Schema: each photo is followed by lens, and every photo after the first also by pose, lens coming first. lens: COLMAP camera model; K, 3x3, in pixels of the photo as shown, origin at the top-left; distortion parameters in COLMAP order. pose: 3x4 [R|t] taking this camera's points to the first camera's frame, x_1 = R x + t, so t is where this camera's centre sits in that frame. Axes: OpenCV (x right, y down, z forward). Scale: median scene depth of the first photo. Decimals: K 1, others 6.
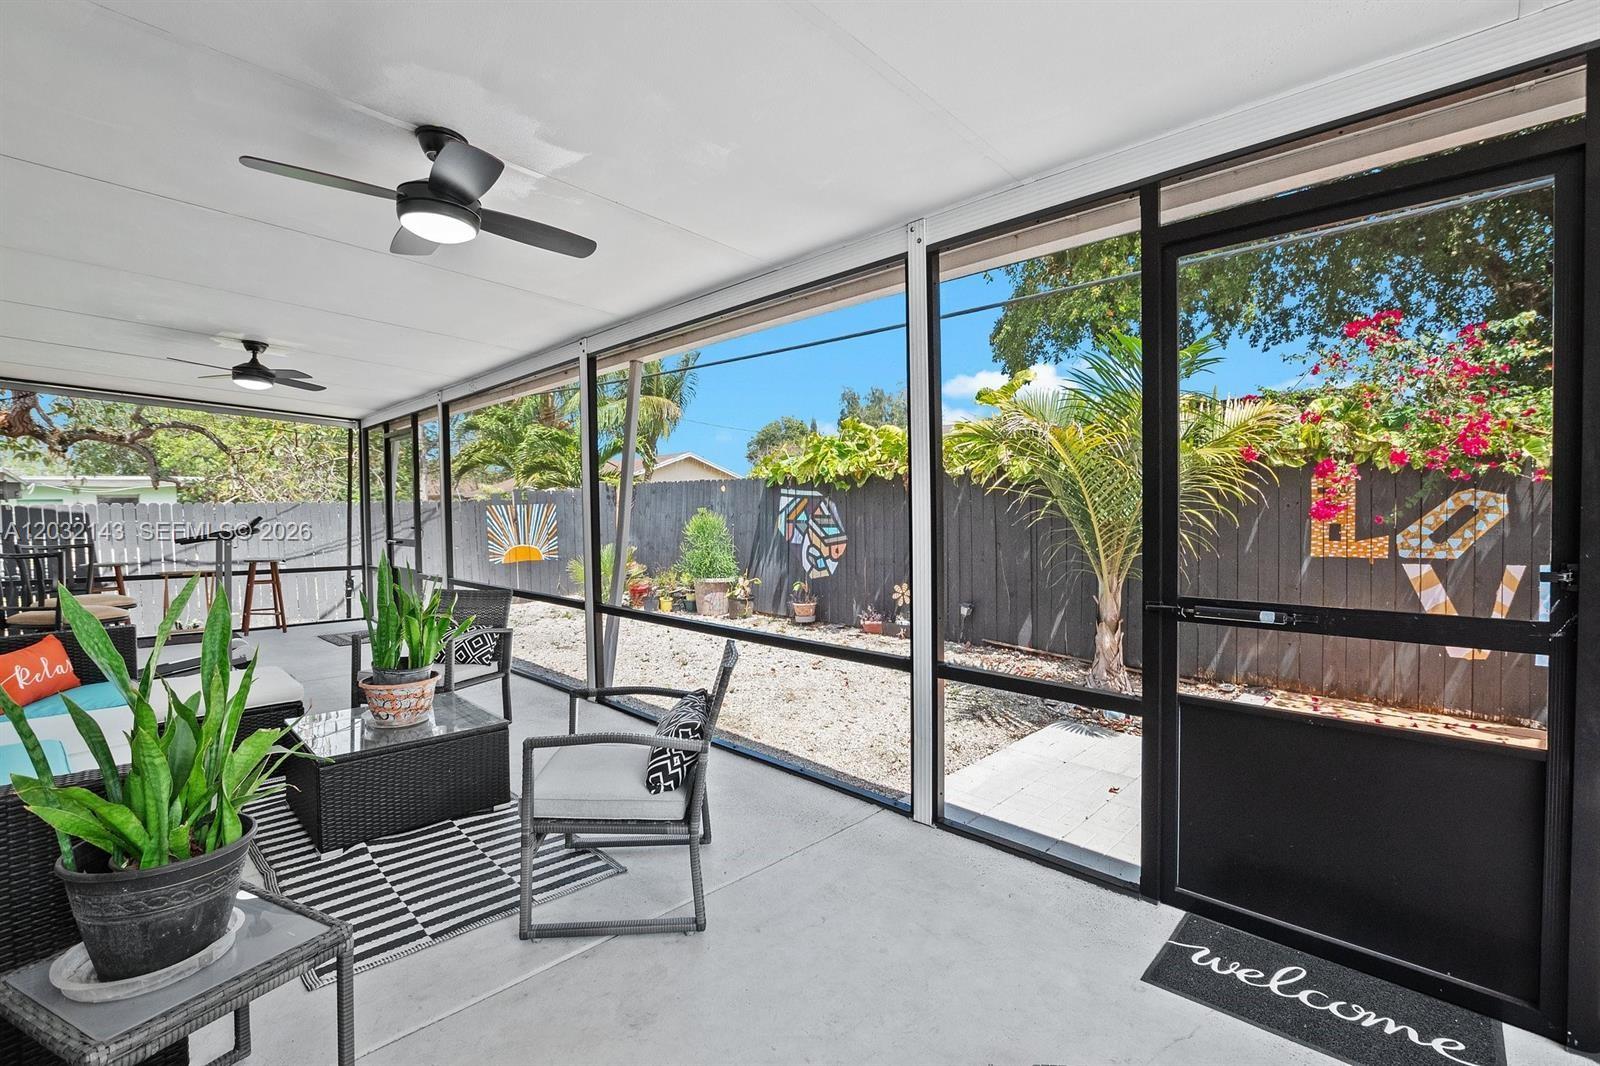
lens RADIAL K [[735.0, 0, 790.5], [0, 735.0, 524.8], [0, 0, 1]] dist [-0.029106, 0.003118]
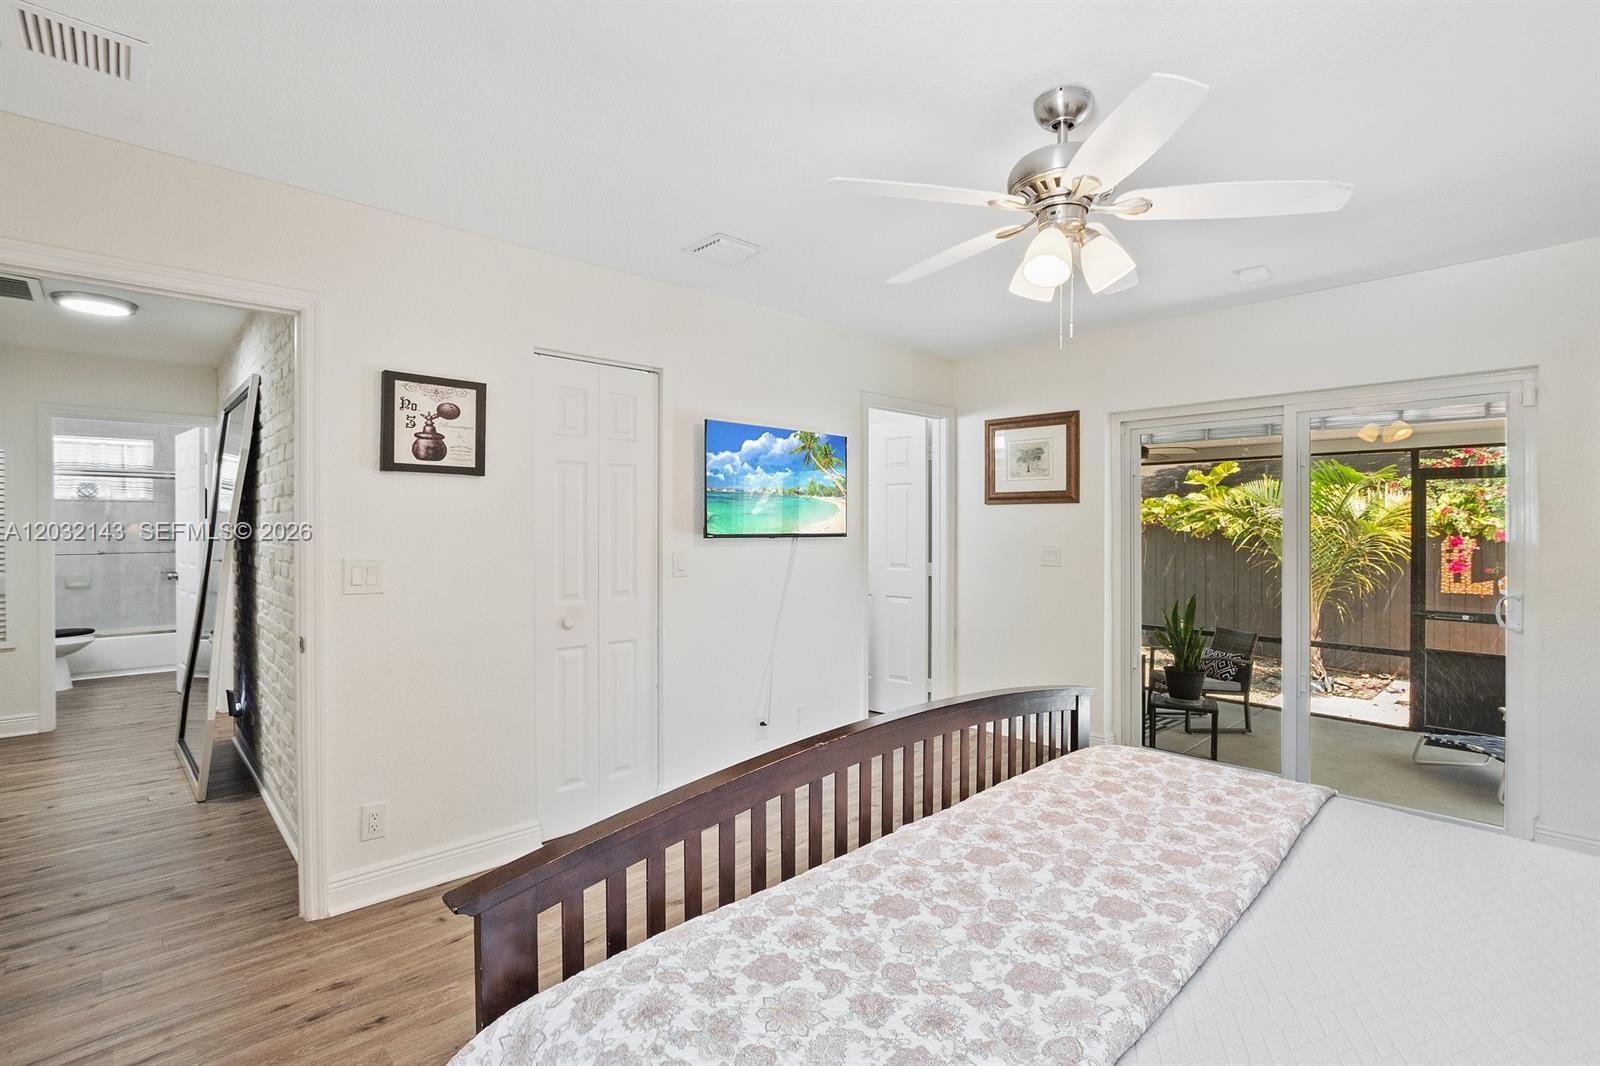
lens RADIAL K [[735.0, 0, 796.4], [0, 735.0, 520.7], [0, 0, 1]] dist [-0.029106, 0.003118]
pose [[0.998353, 0.017197, -0.054733, -0.648826], [-0.018929, 0.999331, -0.031288, -0.039549], [0.054158, 0.032273, 0.998011, -0.696529]]
